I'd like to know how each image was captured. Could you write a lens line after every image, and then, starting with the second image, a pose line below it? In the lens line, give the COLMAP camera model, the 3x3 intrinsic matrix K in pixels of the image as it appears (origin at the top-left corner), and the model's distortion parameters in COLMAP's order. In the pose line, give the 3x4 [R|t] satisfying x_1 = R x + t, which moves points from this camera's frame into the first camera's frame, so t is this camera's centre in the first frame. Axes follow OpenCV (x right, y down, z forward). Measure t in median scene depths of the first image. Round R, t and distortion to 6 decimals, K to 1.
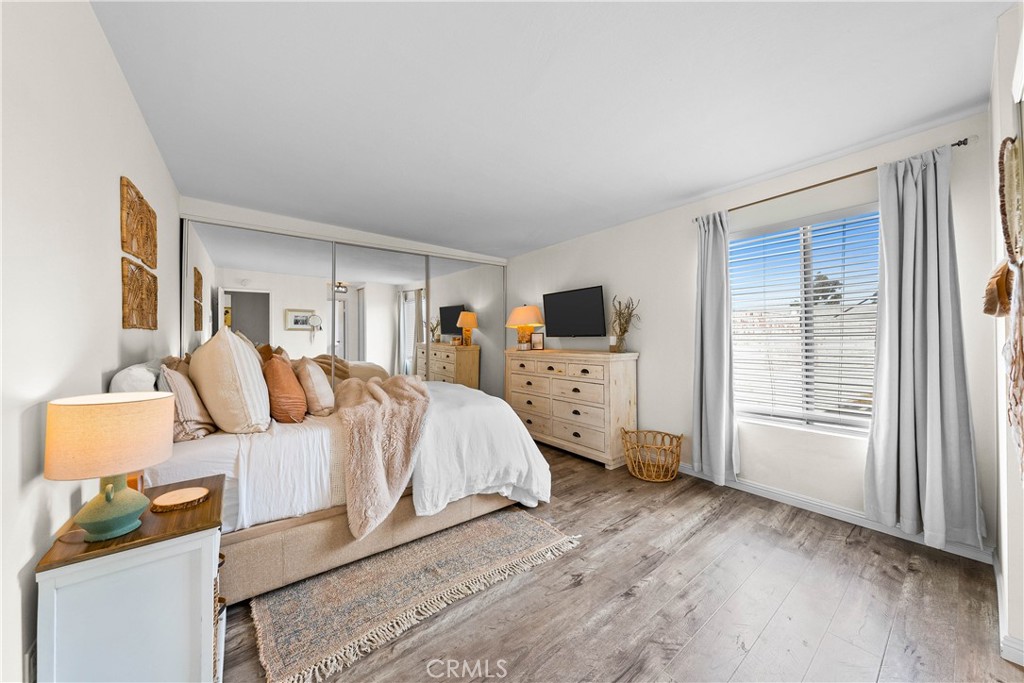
lens RADIAL K [[350.6, 0, 514.0], [0, 350.6, 336.0], [0, 0, 1]] dist [-0.002598, -0.000415]
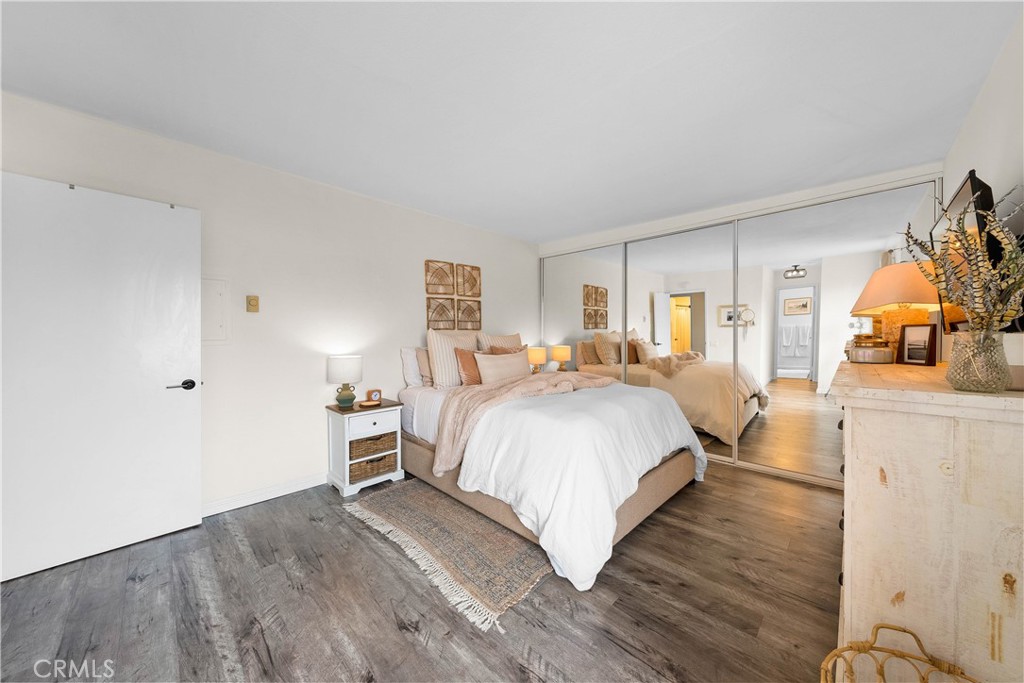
lens RADIAL K [[350.6, 0, 511.6], [0, 350.6, 340.1], [0, 0, 1]] dist [-0.002598, -0.000415]
pose [[0.136528, 0.017584, -0.990480, 0.823759], [0.004945, 0.999818, 0.018431, 0.000990], [0.990624, -0.007415, 0.136416, 0.909903]]
